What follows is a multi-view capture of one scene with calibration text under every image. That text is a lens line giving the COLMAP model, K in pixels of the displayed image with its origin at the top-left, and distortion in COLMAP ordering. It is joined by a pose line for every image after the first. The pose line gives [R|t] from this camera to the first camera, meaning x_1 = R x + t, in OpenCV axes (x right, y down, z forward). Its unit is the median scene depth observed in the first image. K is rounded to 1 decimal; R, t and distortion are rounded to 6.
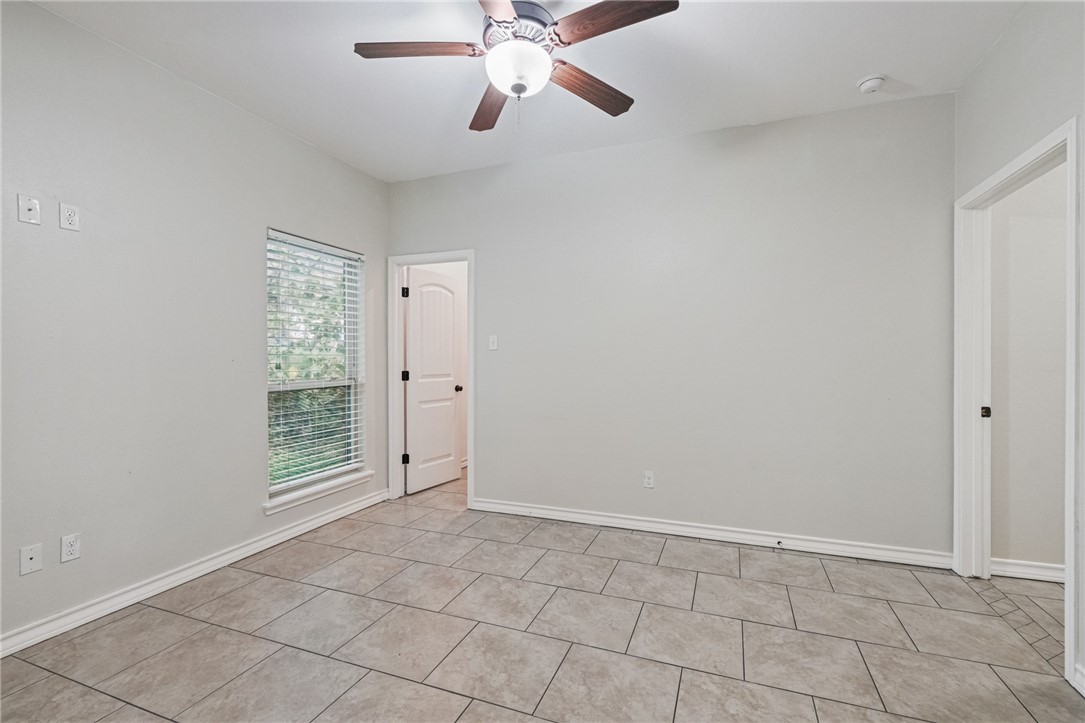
lens RADIAL K [[482.6, 0, 543.0], [0, 482.6, 361.9], [0, 0, 1]] dist [-0.000311, -0.000466]
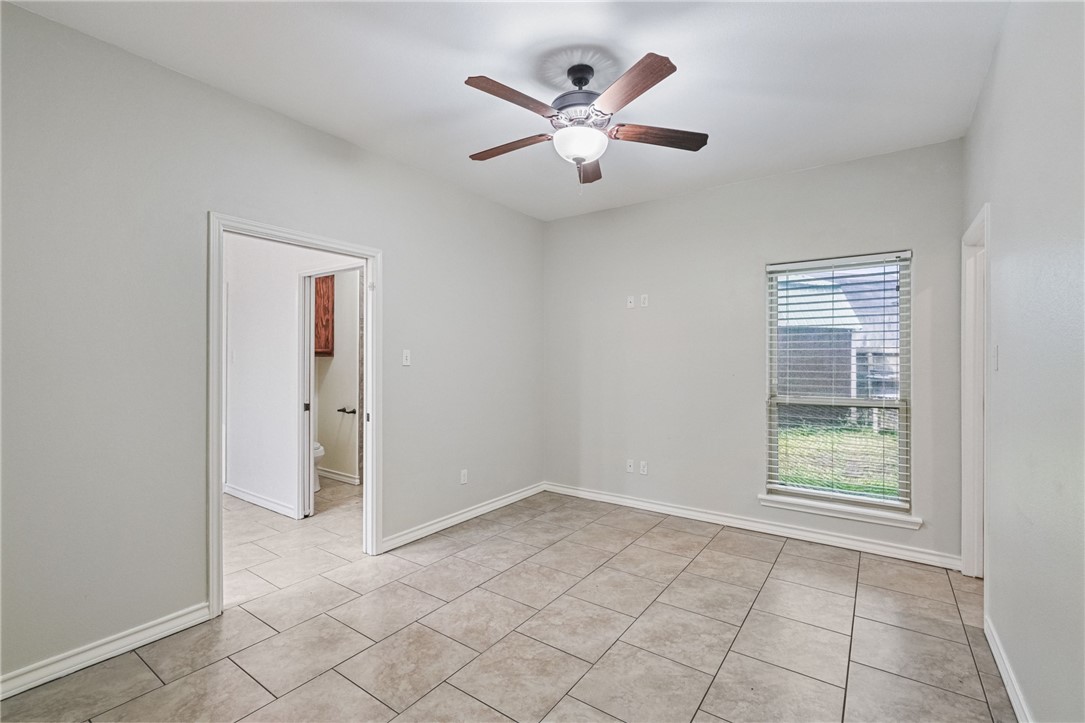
lens RADIAL K [[482.6, 0, 548.5], [0, 482.6, 360.8], [0, 0, 1]] dist [-0.000311, -0.000466]
pose [[-0.235753, 0.006624, -0.971790, 0.912202], [-0.011044, 0.999894, 0.009494, -0.057884], [0.971750, 0.012971, -0.235655, 0.969520]]
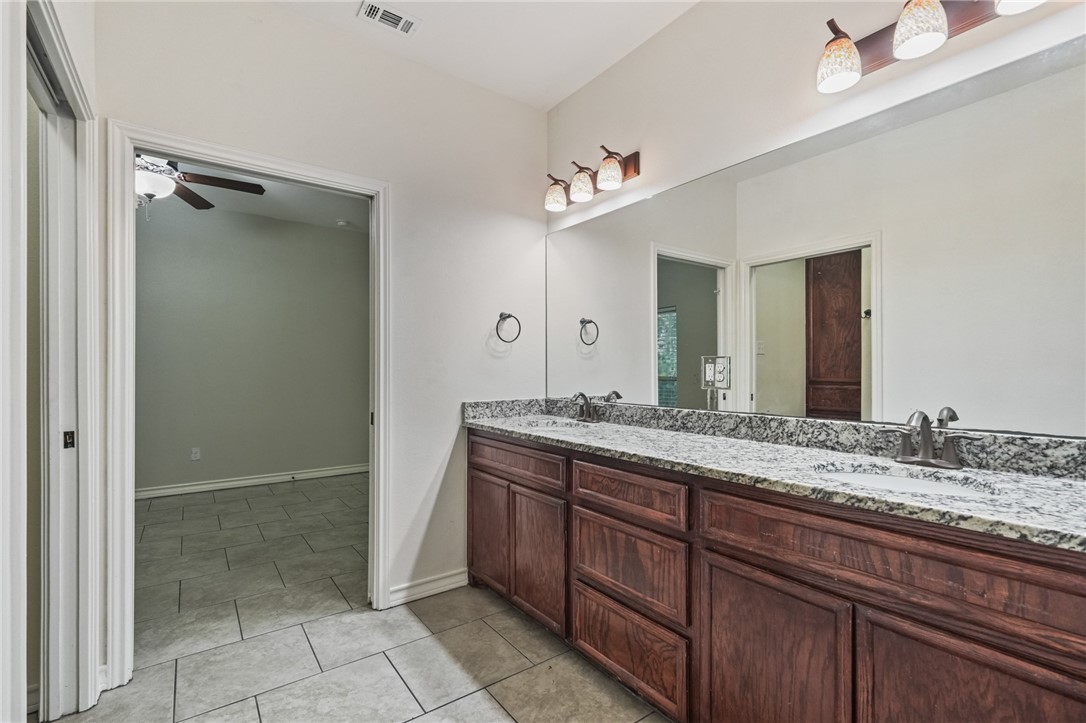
lens RADIAL K [[483.0, 0, 556.5], [0, 483.0, 367.8], [0, 0, 1]] dist [-0.000311, -0.000466]
pose [[0.518518, 0.006059, 0.855045, -0.582352], [0.008660, 0.999886, -0.012337, 0.035780], [-0.855023, 0.013801, 0.518407, -0.804260]]
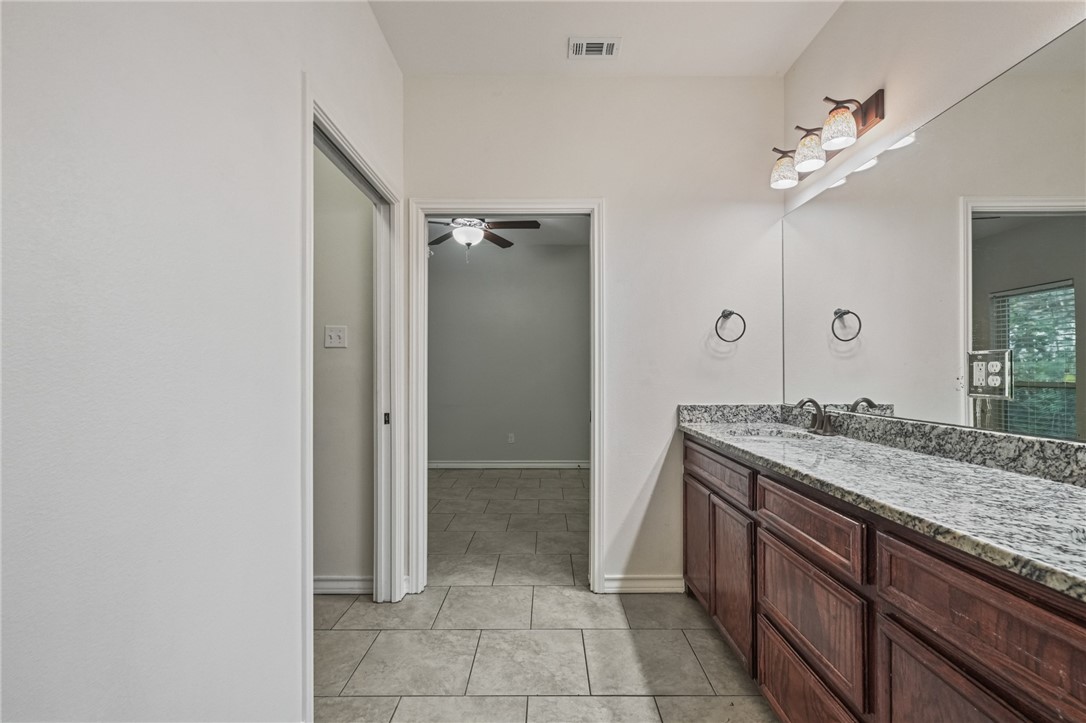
lens RADIAL K [[483.0, 0, 553.5], [0, 483.0, 368.8], [0, 0, 1]] dist [-0.000311, -0.000466]
pose [[0.924919, 0.005061, 0.380129, -0.422615], [0.003136, 0.999776, -0.020941, 0.039925], [-0.380150, 0.020561, 0.924696, -0.940828]]
